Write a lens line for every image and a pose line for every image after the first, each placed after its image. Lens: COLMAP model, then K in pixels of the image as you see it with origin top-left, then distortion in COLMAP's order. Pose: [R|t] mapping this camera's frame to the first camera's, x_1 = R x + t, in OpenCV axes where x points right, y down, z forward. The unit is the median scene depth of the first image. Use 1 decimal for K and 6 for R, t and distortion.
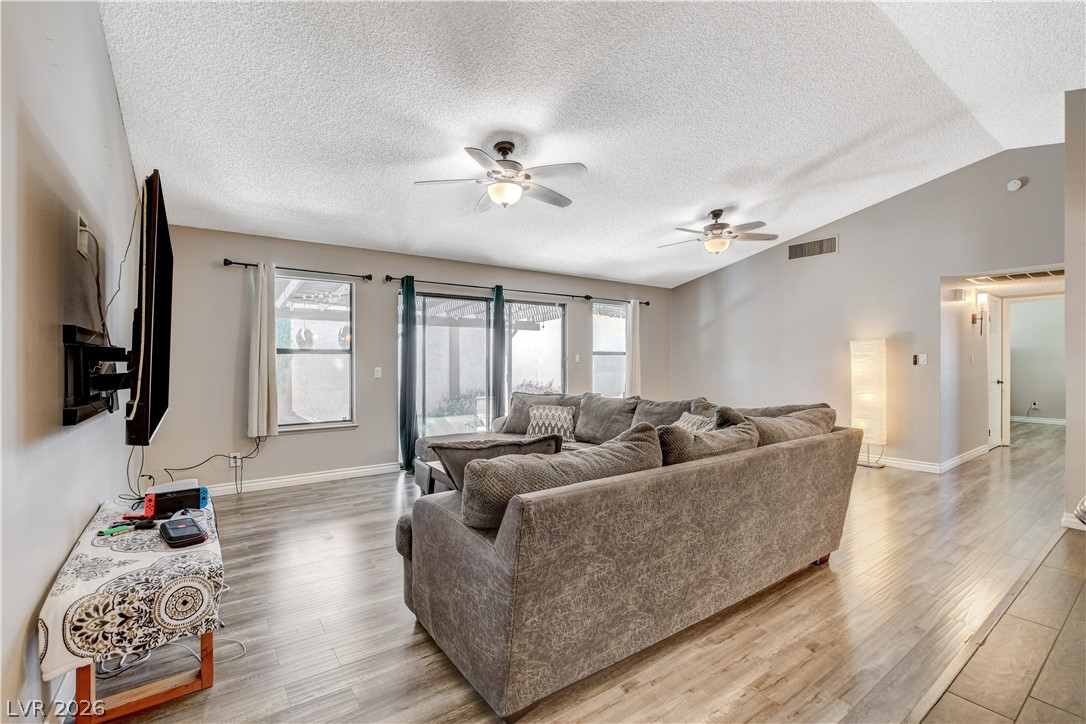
lens RADIAL K [[482.2, 0, 542.4], [0, 482.2, 362.1], [0, 0, 1]] dist [-0.019391, -0.000127]
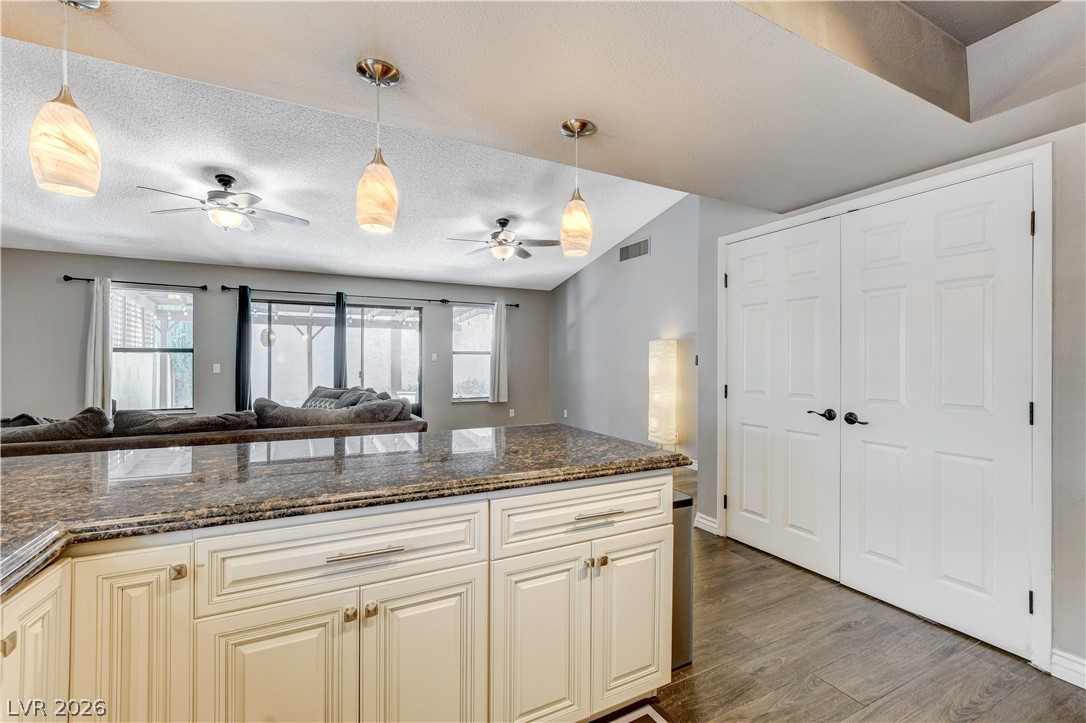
lens RADIAL K [[472.7, 0, 541.1], [0, 472.7, 362.0], [0, 0, 1]] dist [-0.005507, -0.000089]
pose [[0.989557, 0.006394, -0.143999, 0.547661], [-0.006032, 0.999977, 0.002948, -0.001601], [0.144014, -0.002049, 0.989573, -0.026511]]
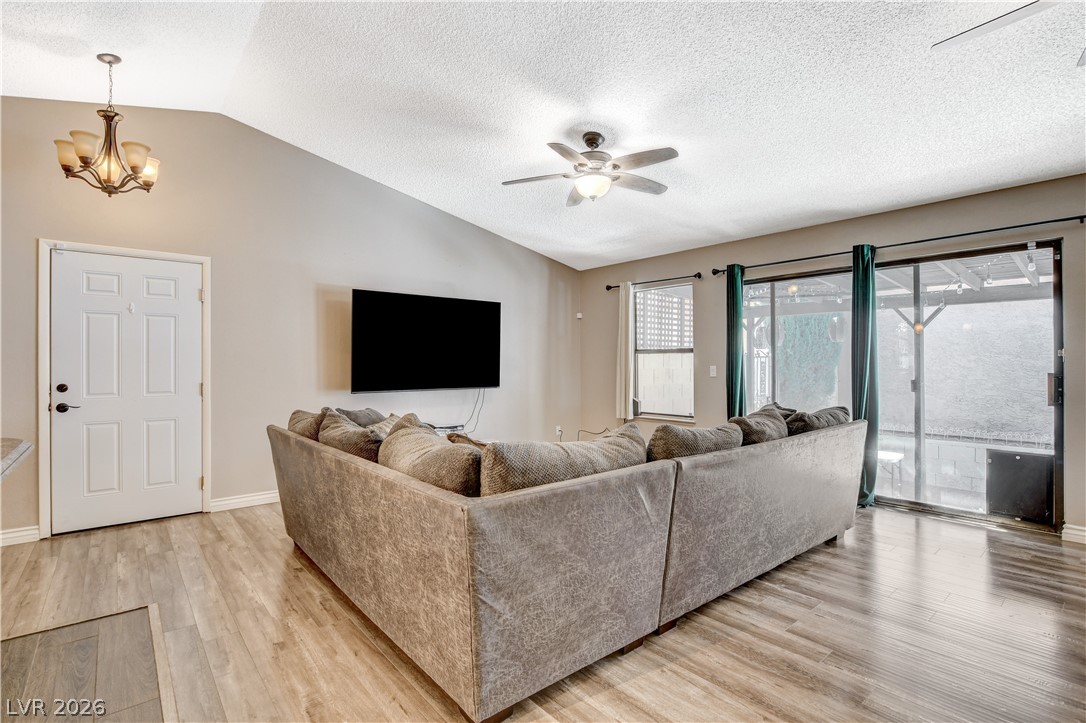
lens RADIAL K [[514.0, 0, 543.3], [0, 514.0, 361.4], [0, 0, 1]] dist [-0.018792, 0.000309]
pose [[0.076150, 0.003117, -0.997092, 0.593404], [0.004300, 0.999985, 0.003454, -0.002569], [0.997087, -0.004550, 0.076135, 0.519751]]
